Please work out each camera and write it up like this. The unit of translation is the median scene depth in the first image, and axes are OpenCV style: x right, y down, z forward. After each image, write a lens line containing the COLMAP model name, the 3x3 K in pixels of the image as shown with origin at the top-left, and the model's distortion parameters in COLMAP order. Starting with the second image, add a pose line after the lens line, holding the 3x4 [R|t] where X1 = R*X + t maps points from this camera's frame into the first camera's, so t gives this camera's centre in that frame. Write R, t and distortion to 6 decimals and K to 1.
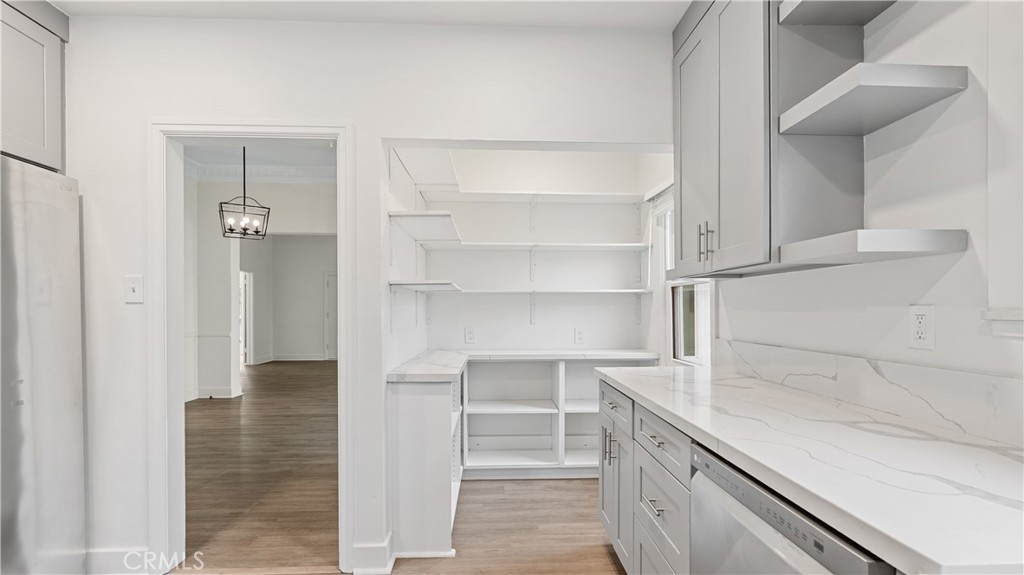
lens RADIAL K [[476.8, 0, 509.3], [0, 476.8, 311.8], [0, 0, 1]] dist [-0.002153, 0.000034]
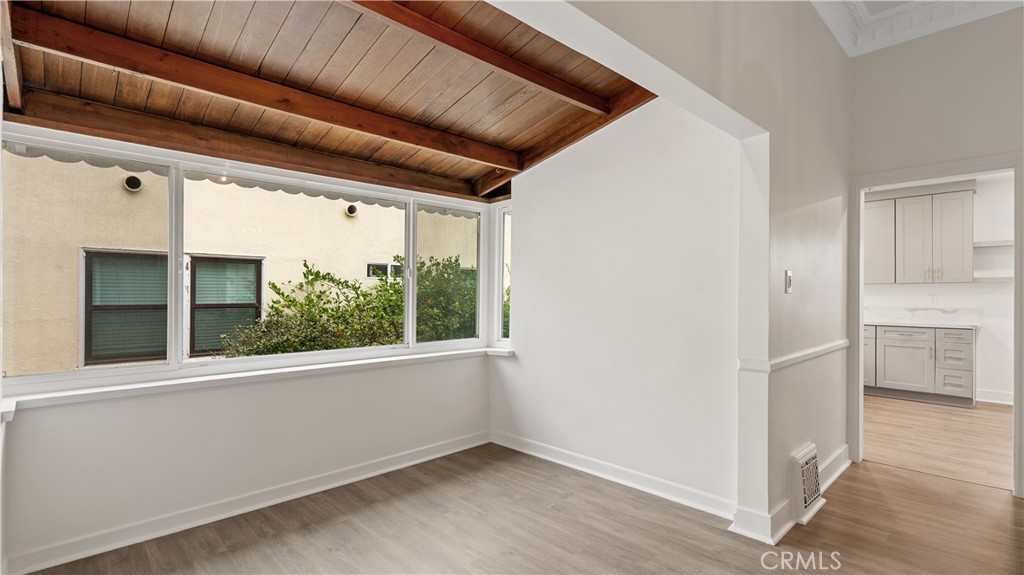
lens RADIAL K [[474.4, 0, 513.0], [0, 474.4, 292.3], [0, 0, 1]] dist [-0.002872, 0.000754]
pose [[-0.657231, -0.000226, 0.753689, -1.117381], [0.000363, 1.000000, 0.000617, -0.027526], [-0.753689, 0.000680, -0.657231, 4.182137]]
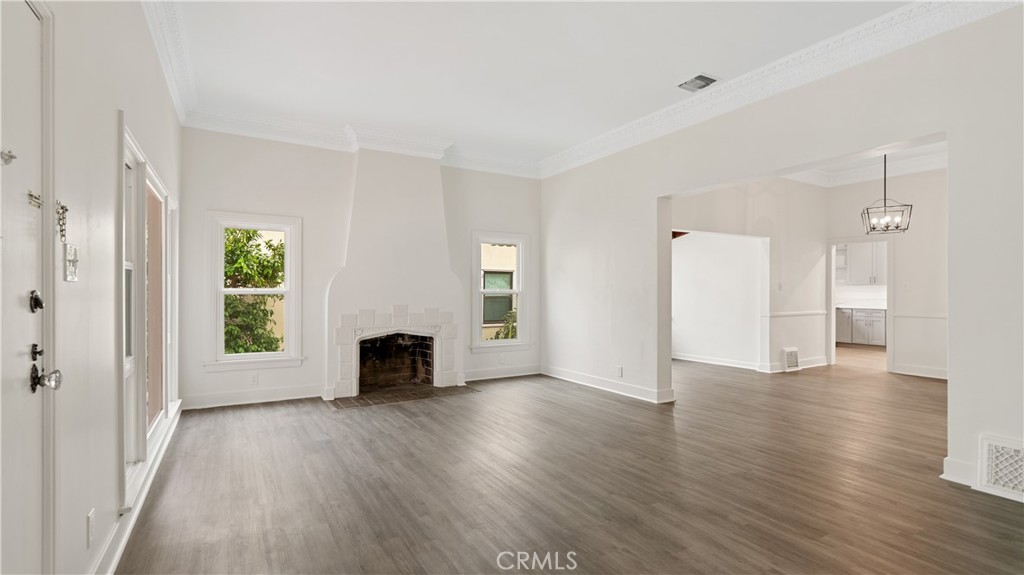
lens RADIAL K [[469.4, 0, 510.7], [0, 469.4, 288.5], [0, 0, 1]] dist [-0.005064, 0.001488]
pose [[-0.469770, 0.001802, 0.882787, -3.329179], [0.001007, 0.999998, -0.001506, -0.040125], [-0.882788, 0.000181, -0.469771, 6.895794]]
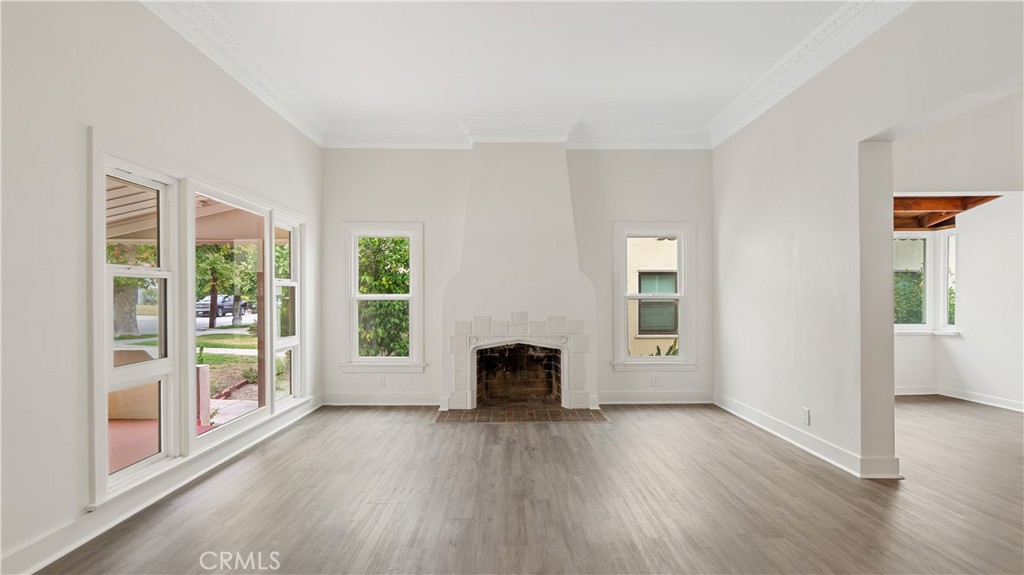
lens RADIAL K [[474.4, 0, 513.0], [0, 474.4, 292.3], [0, 0, 1]] dist [-0.002872, 0.000754]
pose [[0.029882, 0.004978, 0.999541, -2.986249], [0.008390, 0.999951, -0.005231, -0.037135], [-0.999518, 0.008543, 0.029839, 5.860012]]
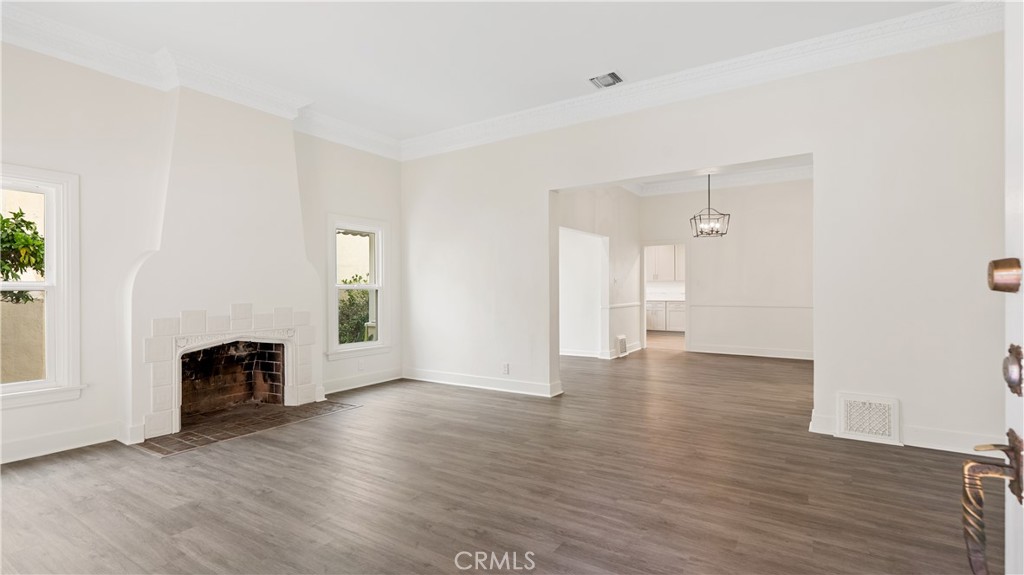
lens RADIAL K [[469.4, 0, 510.7], [0, 469.4, 288.5], [0, 0, 1]] dist [-0.005064, 0.001488]
pose [[-0.812370, 0.002673, 0.583136, -2.589117], [0.005383, 0.999981, 0.002915, -0.007214], [-0.583117, 0.005507, -0.812369, 7.268398]]
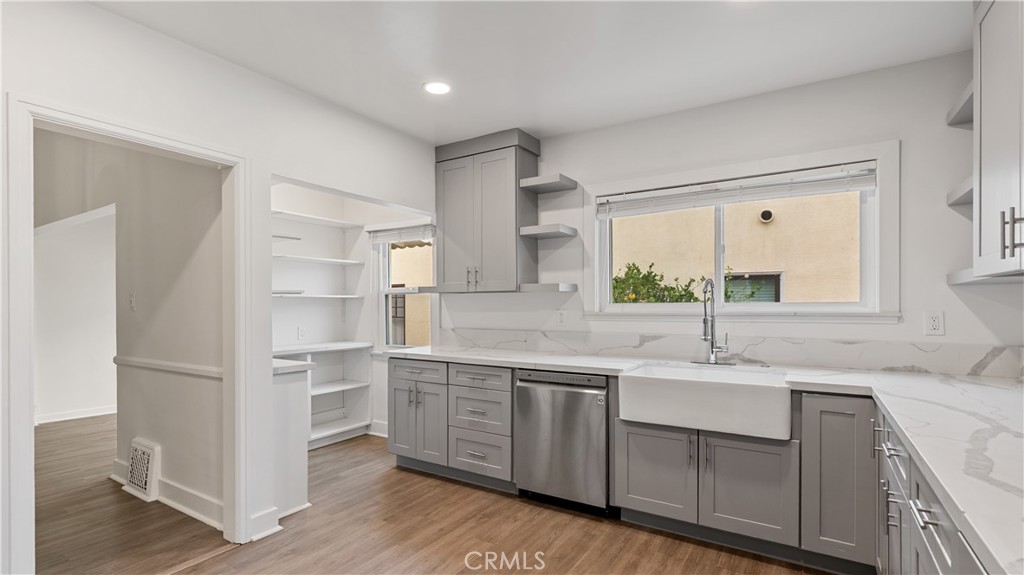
lens RADIAL K [[476.0, 0, 515.3], [0, 476.0, 306.1], [0, 0, 1]] dist [0.000626, 0.000321]
pose [[0.570715, -0.003503, 0.821140, -1.302408], [0.008259, 0.999965, -0.001474, -0.028182], [-0.821106, 0.007623, 0.570724, -0.286553]]
